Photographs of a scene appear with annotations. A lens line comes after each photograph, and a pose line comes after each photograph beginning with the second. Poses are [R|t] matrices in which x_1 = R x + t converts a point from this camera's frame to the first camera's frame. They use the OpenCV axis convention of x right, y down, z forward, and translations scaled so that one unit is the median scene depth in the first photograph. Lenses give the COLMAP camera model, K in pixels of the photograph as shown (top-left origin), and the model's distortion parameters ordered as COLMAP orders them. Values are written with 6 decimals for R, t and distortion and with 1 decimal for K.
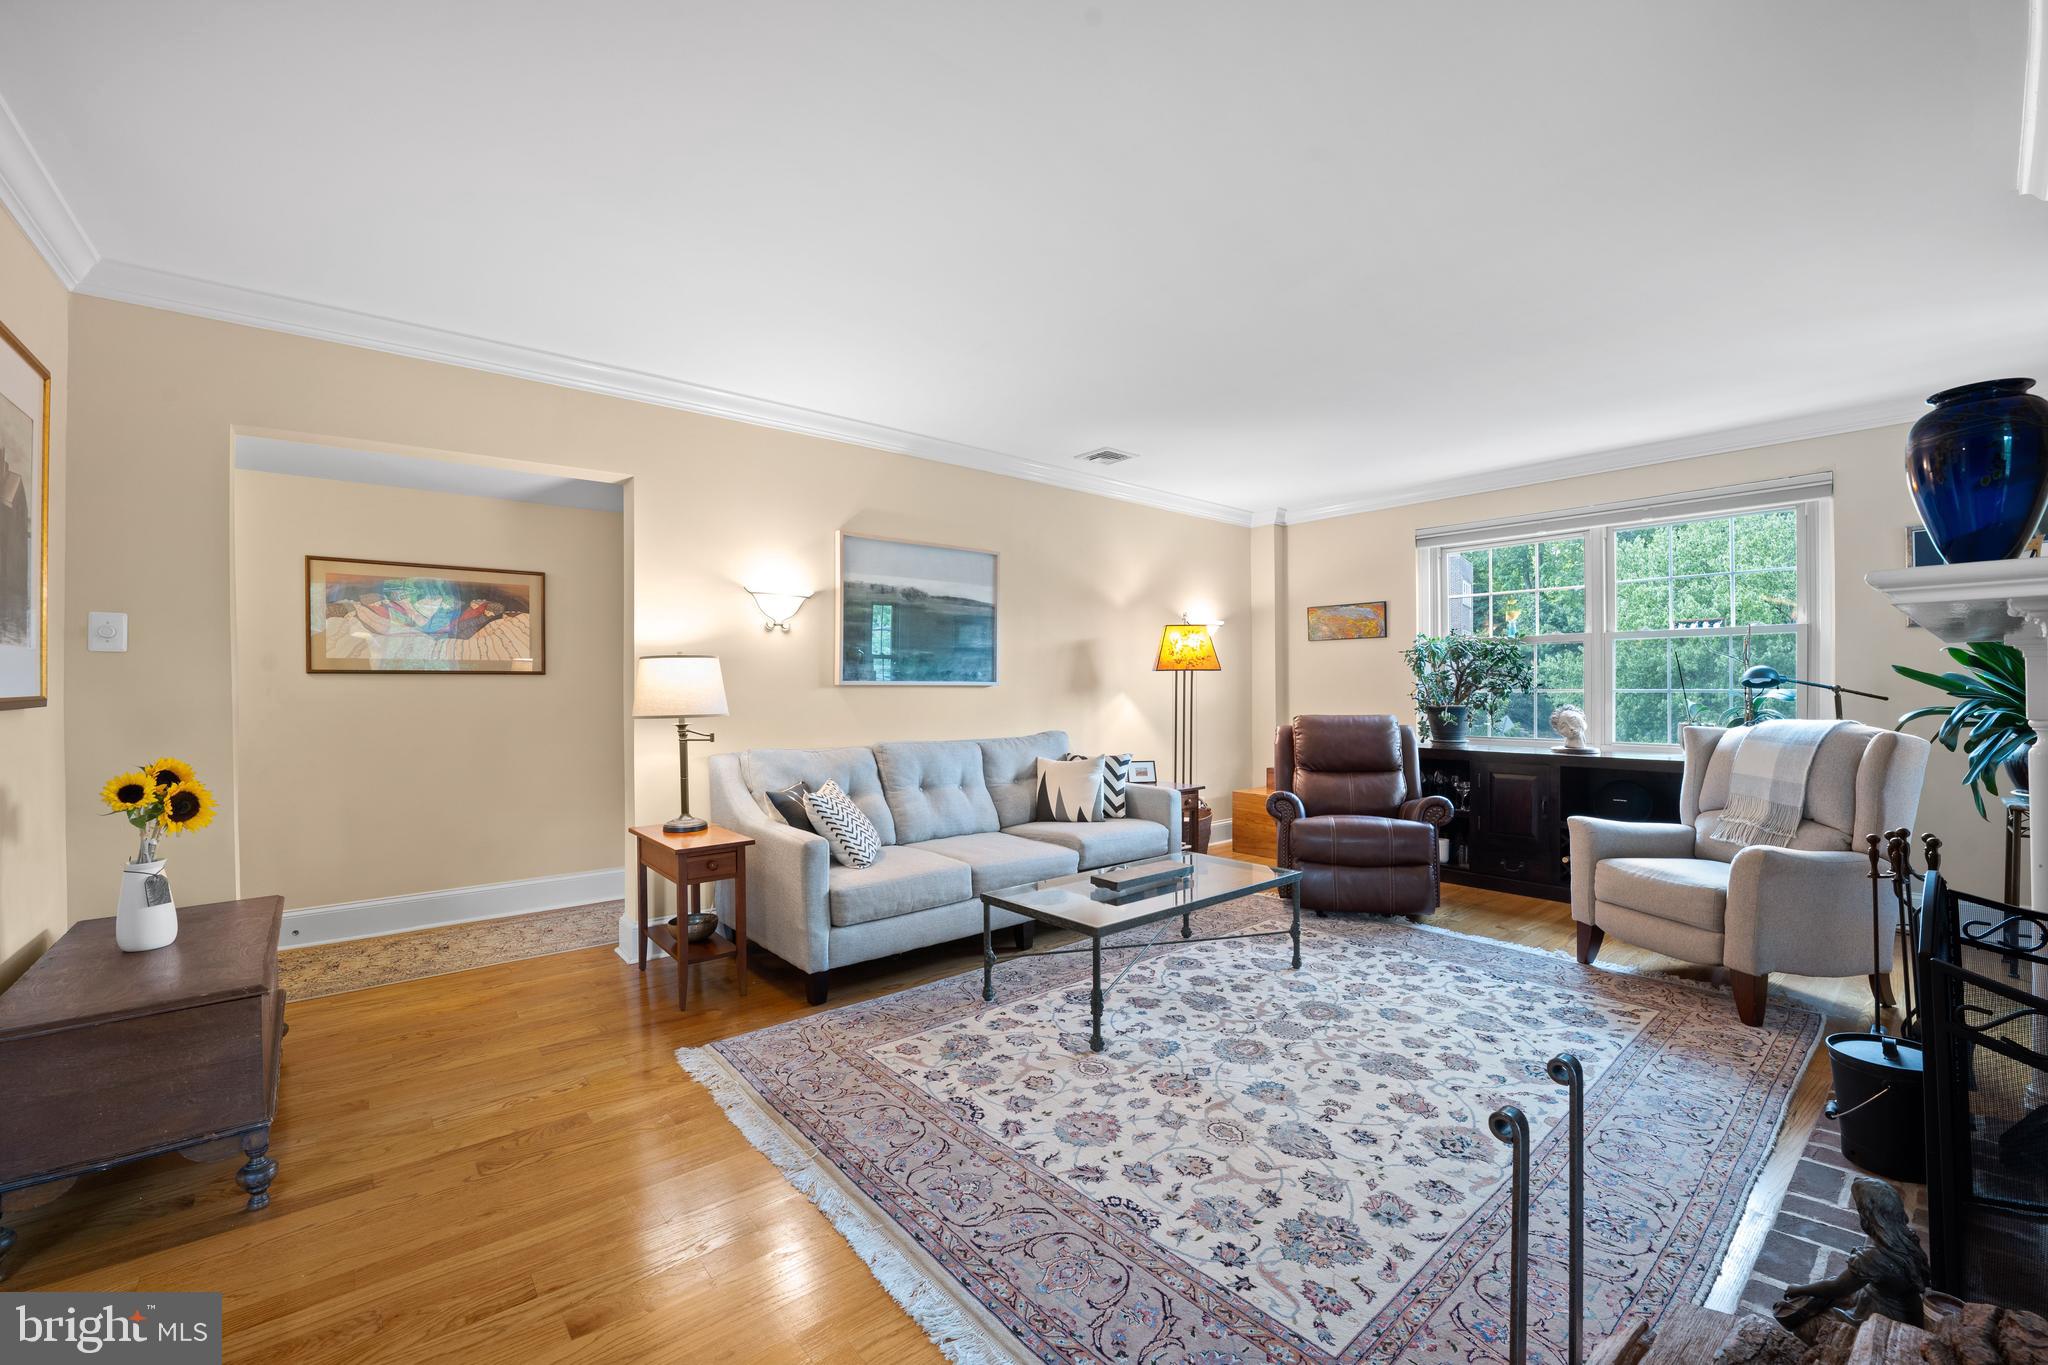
lens RADIAL K [[826.7, 0, 1028.7], [0, 826.7, 683.8], [0, 0, 1]] dist [-0.026766, 0.001482]
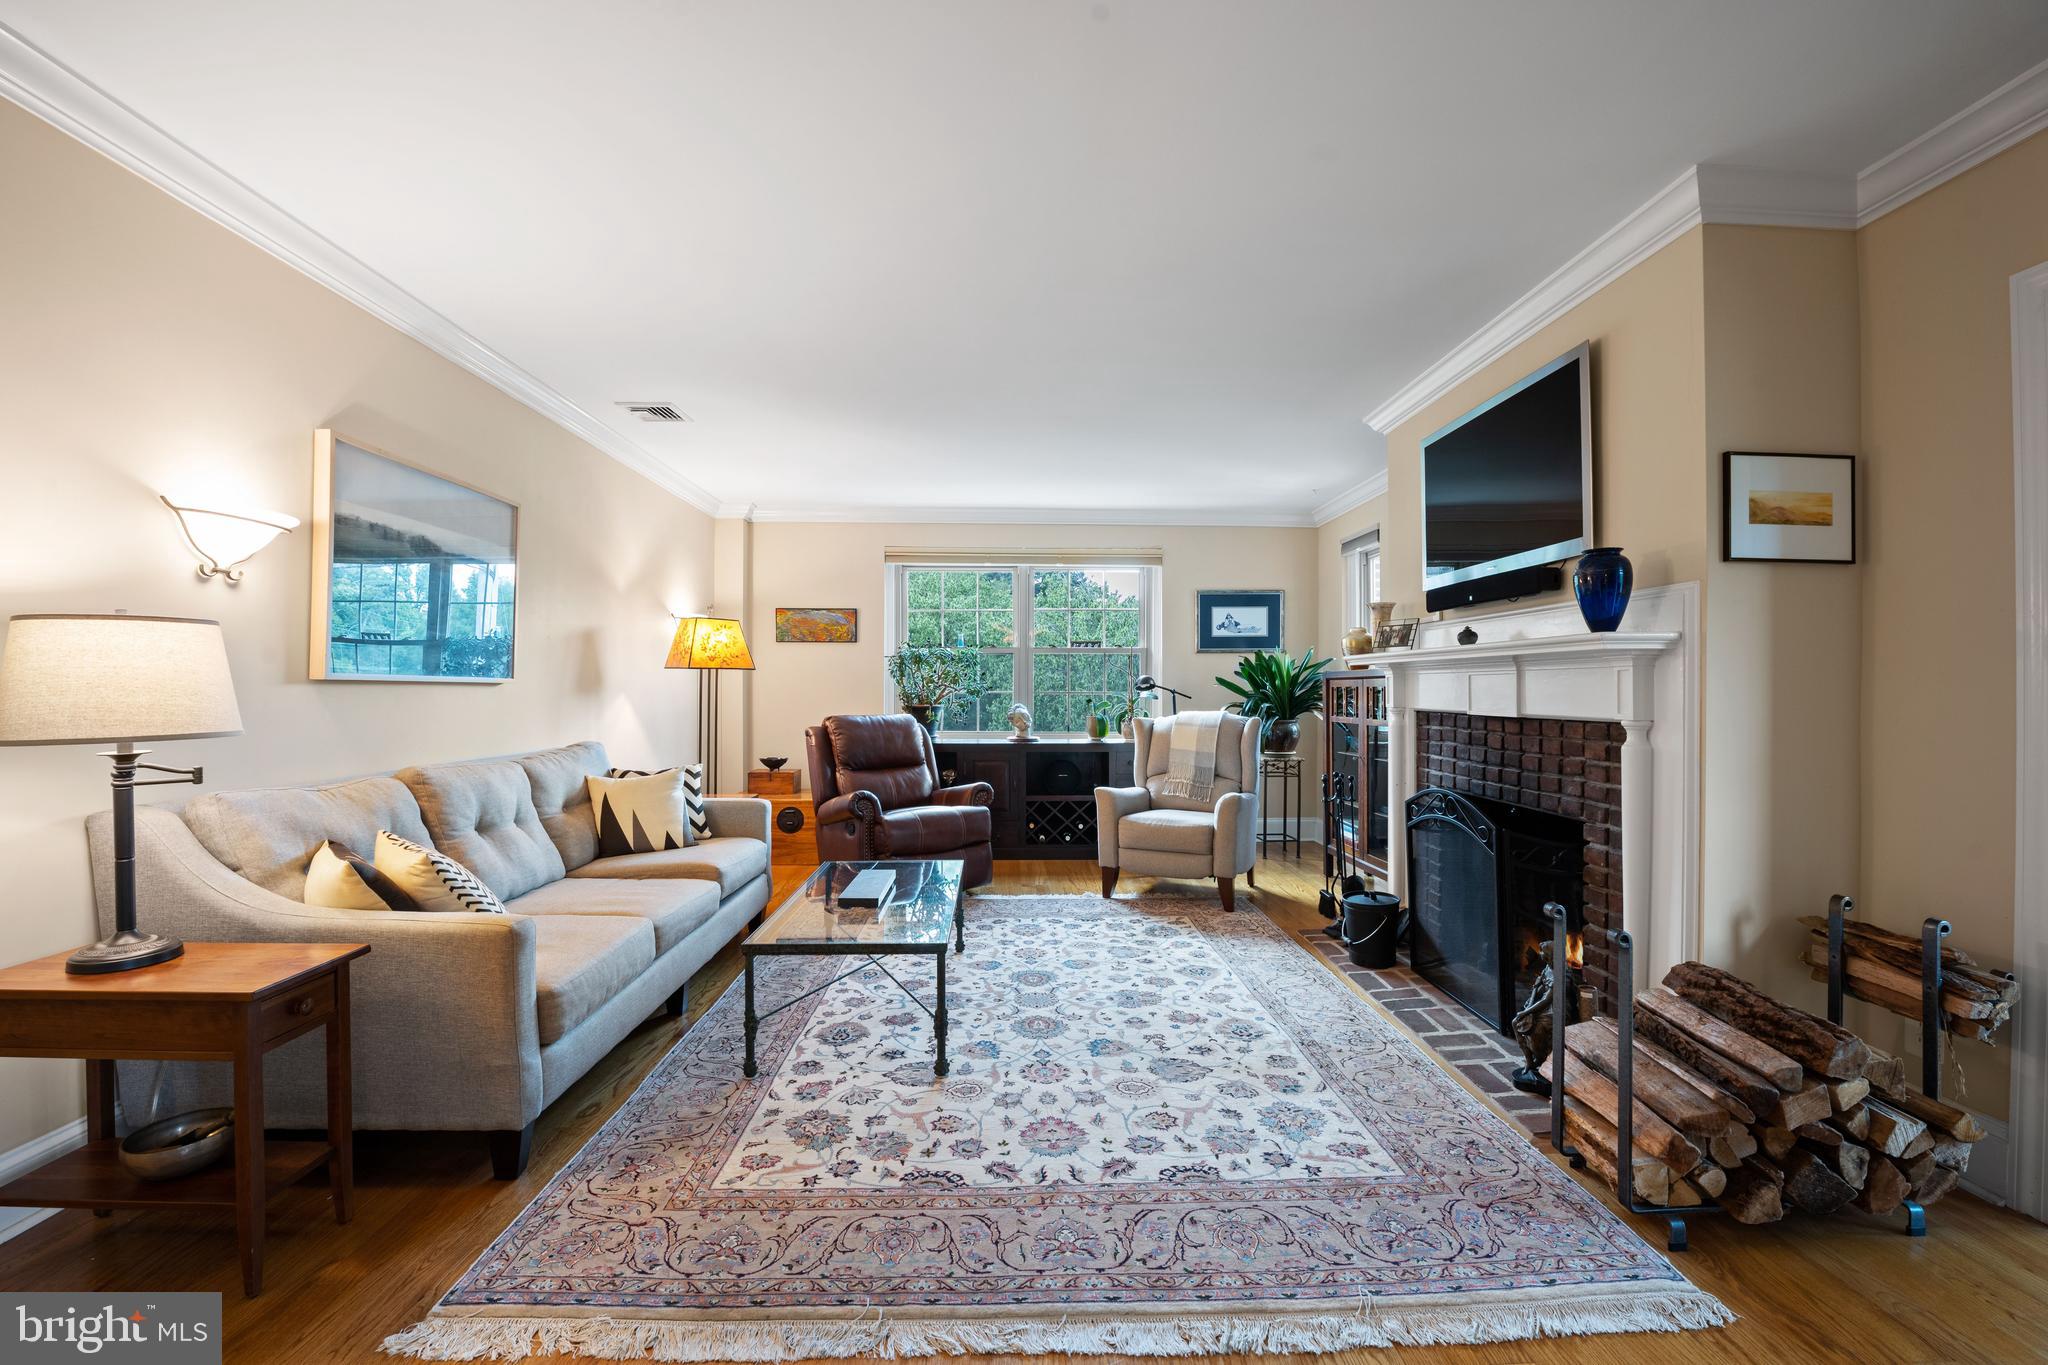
lens RADIAL K [[826.7, 0, 1024.9], [0, 826.7, 684.8], [0, 0, 1]] dist [-0.026766, 0.001482]
pose [[0.625673, 0.009775, 0.780024, -0.492111], [-0.008910, 0.999946, -0.005384, 0.004909], [-0.780035, -0.003582, 0.625726, 0.283175]]
